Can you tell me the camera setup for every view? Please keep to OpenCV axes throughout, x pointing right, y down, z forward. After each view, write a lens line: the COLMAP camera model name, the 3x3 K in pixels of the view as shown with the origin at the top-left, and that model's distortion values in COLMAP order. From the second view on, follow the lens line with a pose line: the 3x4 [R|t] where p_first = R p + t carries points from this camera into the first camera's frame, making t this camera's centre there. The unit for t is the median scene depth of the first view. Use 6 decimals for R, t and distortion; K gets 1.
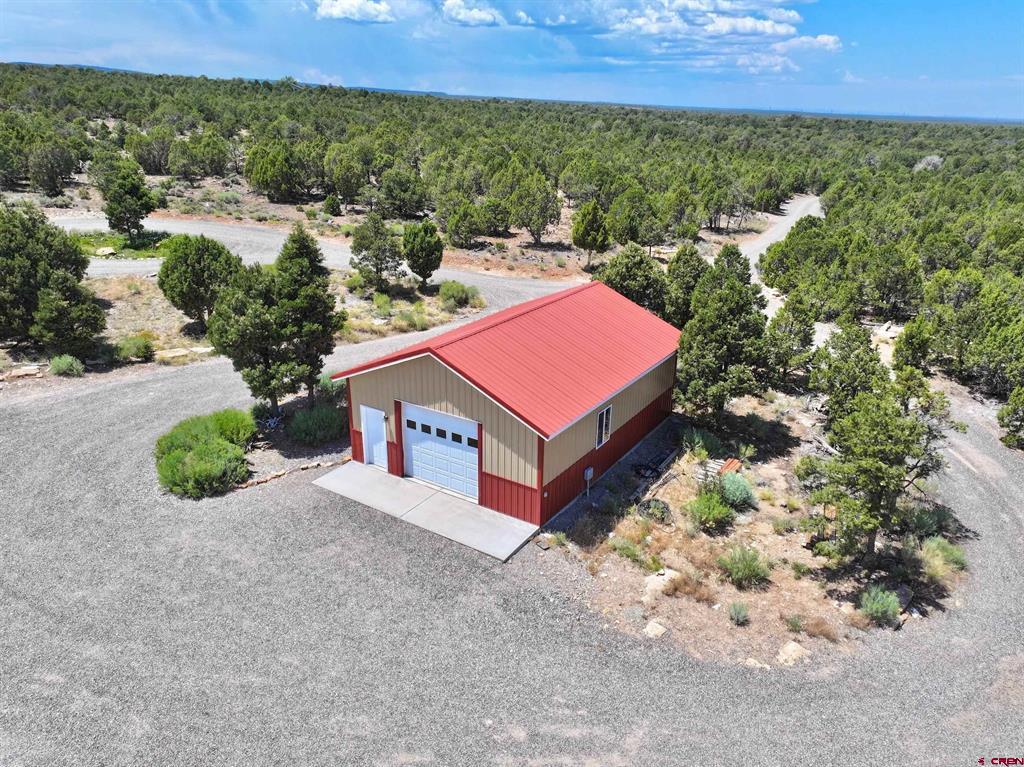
lens RADIAL K [[705.9, 0, 512.0], [0, 705.9, 383.5], [0, 0, 1]] dist [-0.009440, 0.021380]
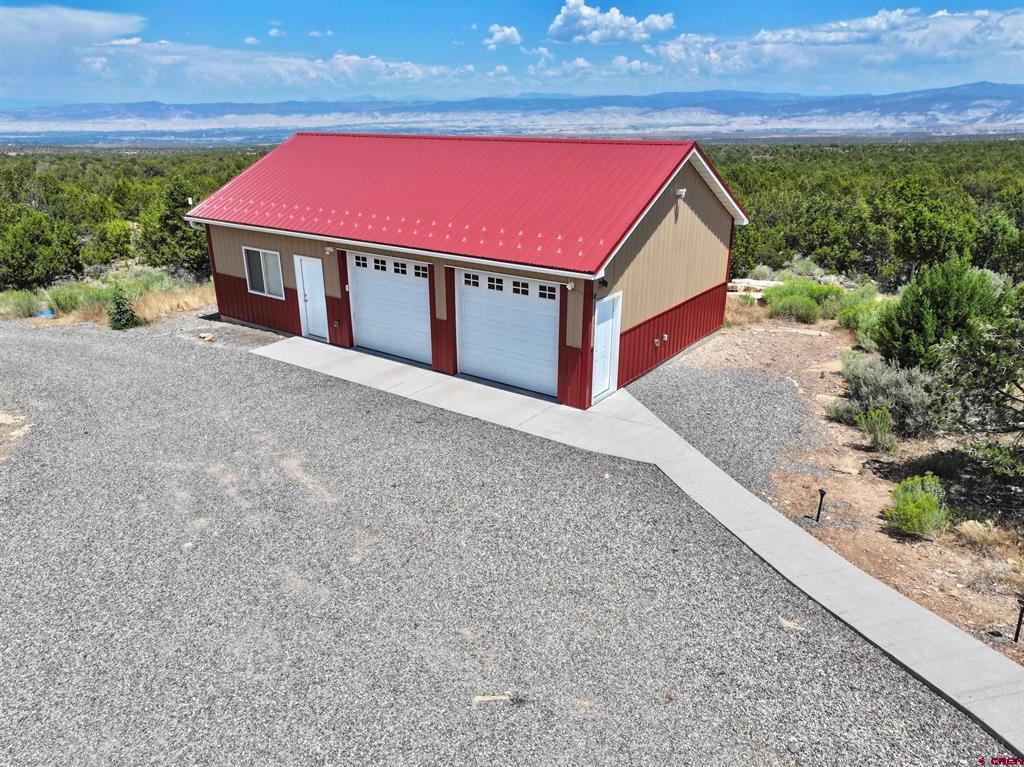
lens RADIAL K [[705.9, 0, 512.0], [0, 705.9, 383.5], [0, 0, 1]] dist [-0.009440, 0.021380]
pose [[-0.508126, -0.307871, 0.804377, -0.432500], [0.303569, 0.809977, 0.501780, 0.103551], [-0.806011, 0.499151, -0.318110, 0.631754]]
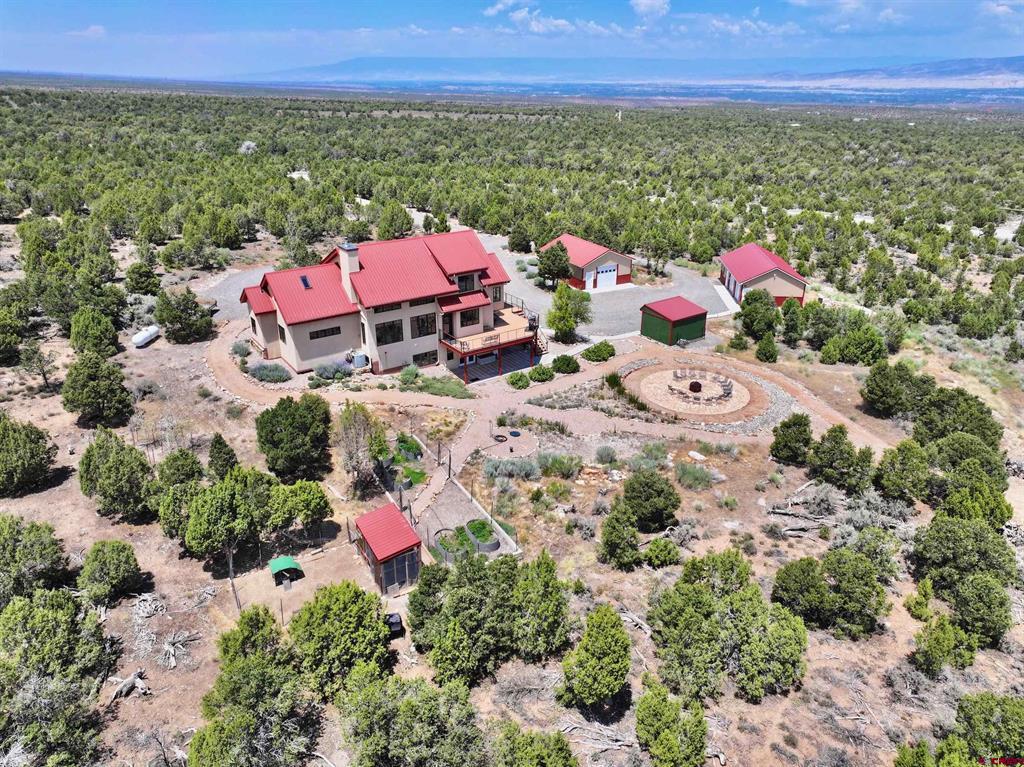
lens RADIAL K [[705.9, 0, 512.0], [0, 705.9, 383.5], [0, 0, 1]] dist [-0.009440, 0.021380]
pose [[0.482710, -0.357093, 0.799672, -4.026991], [0.314463, 0.922876, 0.222289, -0.427340], [-0.817376, 0.144167, 0.557774, -0.775377]]
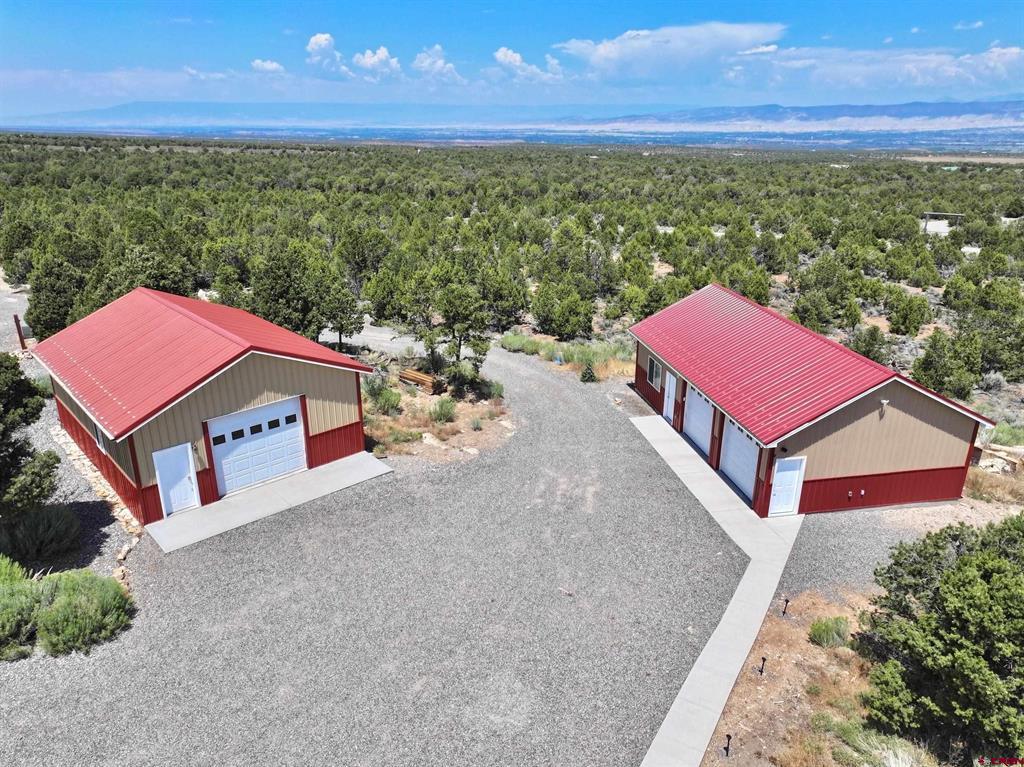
lens RADIAL K [[705.9, 0, 512.0], [0, 705.9, 383.5], [0, 0, 1]] dist [-0.009440, 0.021380]
pose [[0.238749, -0.345079, 0.907700, -0.964799], [0.346483, 0.903479, 0.252340, -0.126069], [-0.907165, 0.254257, 0.335269, 0.304026]]
